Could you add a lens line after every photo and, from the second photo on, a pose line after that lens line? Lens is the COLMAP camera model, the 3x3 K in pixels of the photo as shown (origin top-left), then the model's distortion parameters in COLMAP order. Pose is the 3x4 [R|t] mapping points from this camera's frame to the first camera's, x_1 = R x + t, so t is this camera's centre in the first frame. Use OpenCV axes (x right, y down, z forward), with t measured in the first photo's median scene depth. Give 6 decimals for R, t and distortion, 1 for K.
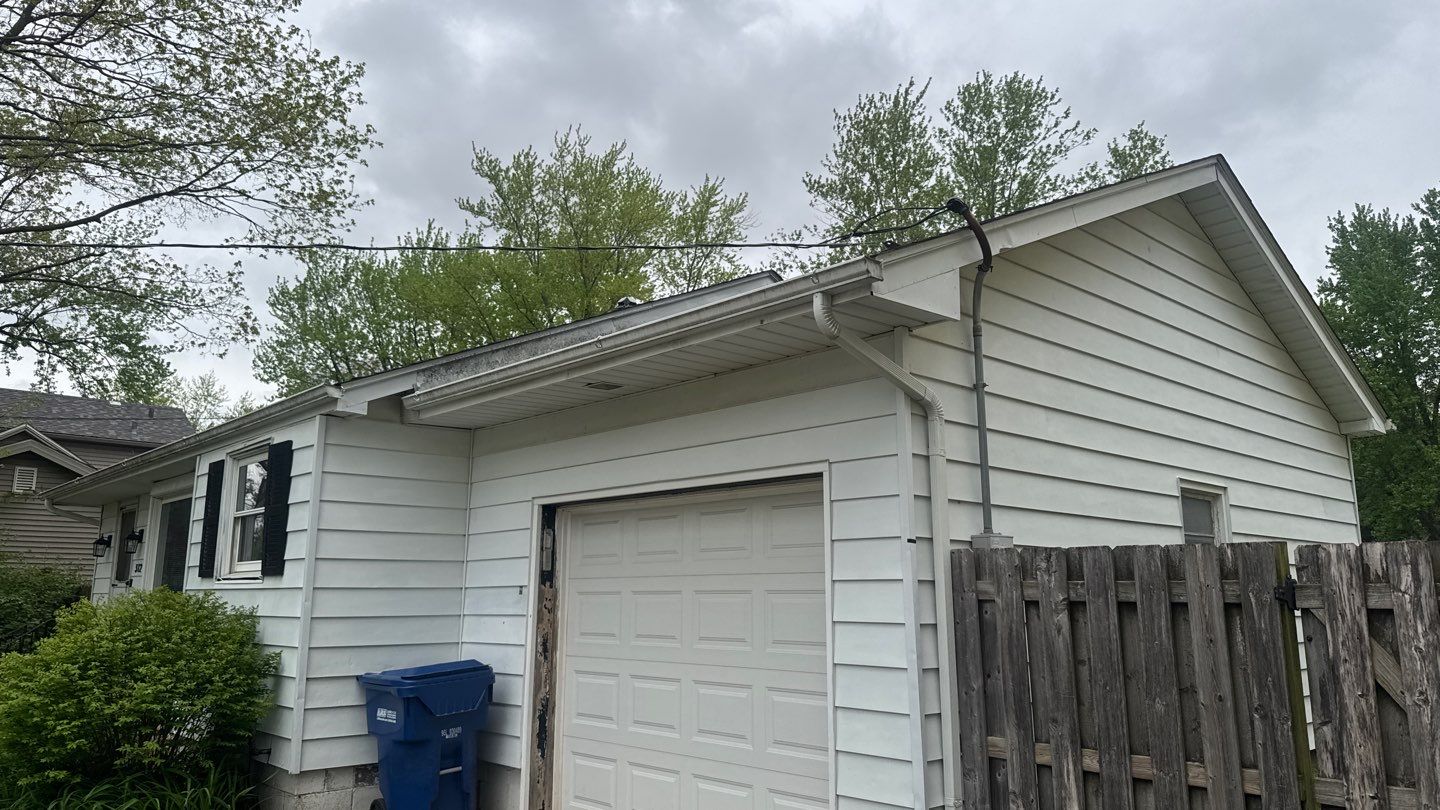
lens RADIAL K [[1004.5, 0, 720.0], [0, 1004.5, 405.0], [0, 0, 1]] dist [0.029749, 0.000722]
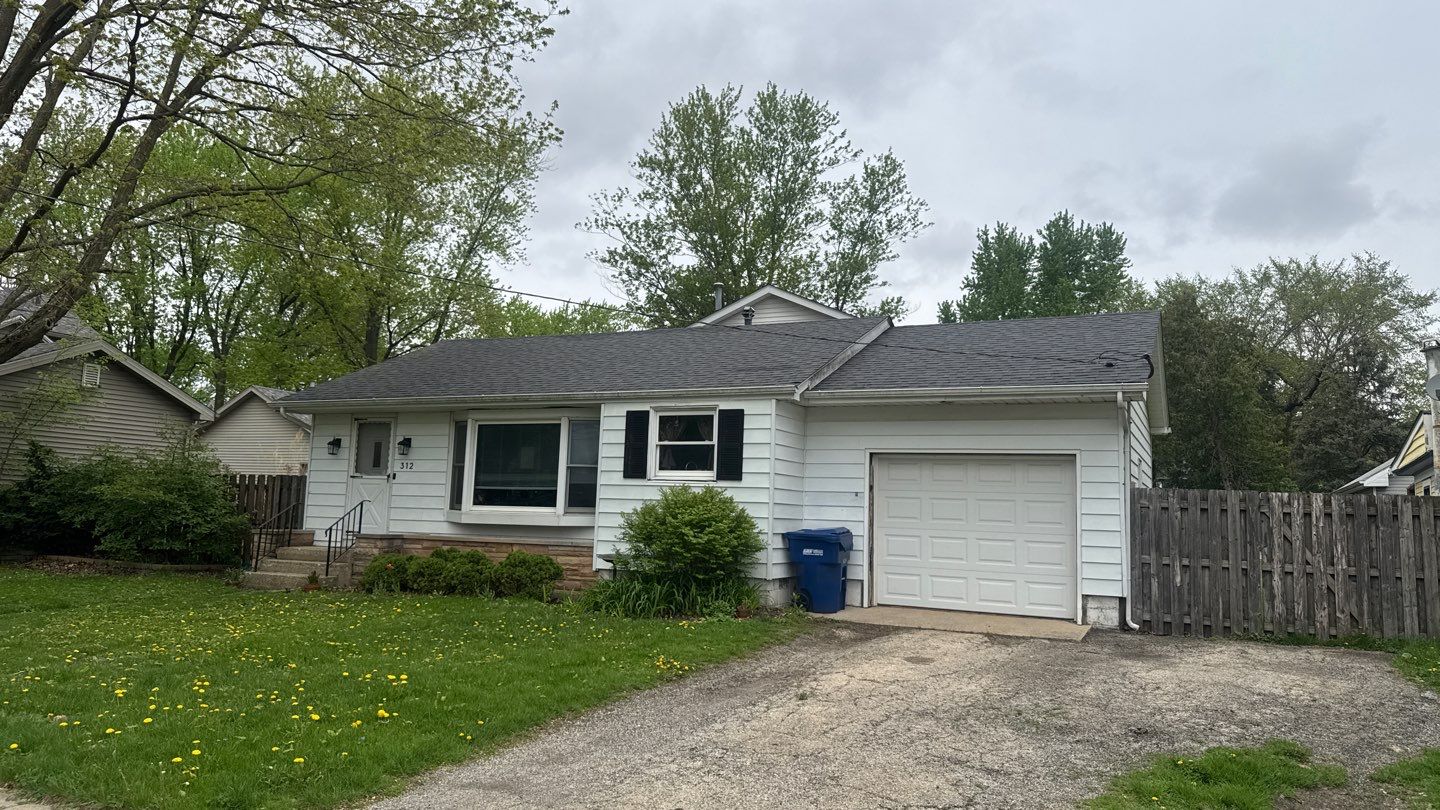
lens RADIAL K [[942.8, 0, 720.0], [0, 942.8, 405.0], [0, 0, 1]] dist [0.004194, 0.000896]
pose [[0.947410, 0.075453, 0.311000, -1.064219], [-0.098237, 0.993457, 0.058238, -0.074416], [-0.304571, -0.085727, 0.948624, -0.677178]]
